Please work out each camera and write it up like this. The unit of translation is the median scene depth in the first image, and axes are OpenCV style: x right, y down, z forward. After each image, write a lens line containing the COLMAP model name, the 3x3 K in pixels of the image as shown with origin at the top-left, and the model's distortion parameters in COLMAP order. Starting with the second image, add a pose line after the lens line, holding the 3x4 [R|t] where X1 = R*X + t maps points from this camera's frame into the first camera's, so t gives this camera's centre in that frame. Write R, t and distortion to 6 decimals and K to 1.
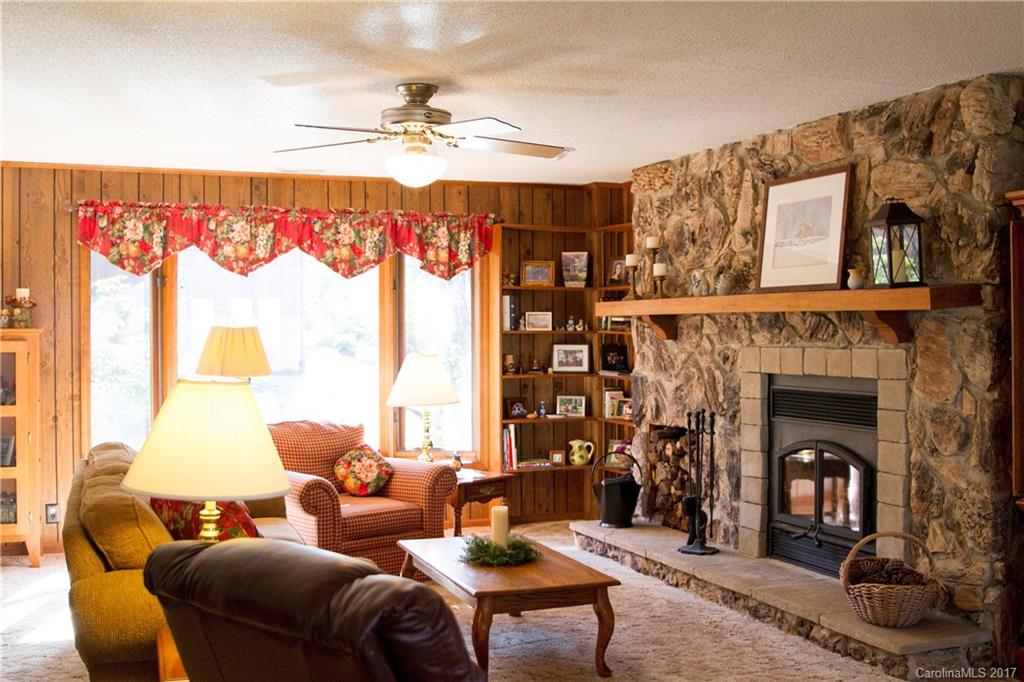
lens RADIAL K [[1128.5, 0, 512.0], [0, 1128.5, 341.0], [0, 0, 1]] dist [-0.100522, 0.042886]
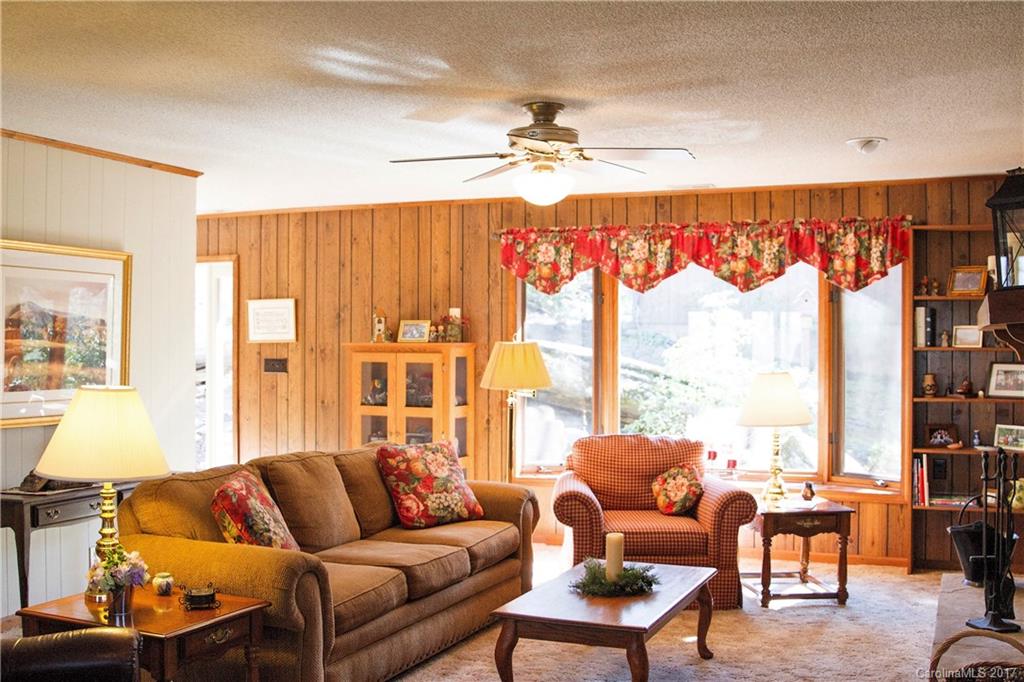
lens RADIAL K [[1128.5, 0, 512.0], [0, 1128.5, 341.0], [0, 0, 1]] dist [-0.100522, 0.042886]
pose [[0.735673, 0.002906, -0.677331, 0.365594], [-0.010354, 0.999922, -0.006956, -0.004902], [0.677258, 0.012131, 0.735646, 0.153392]]
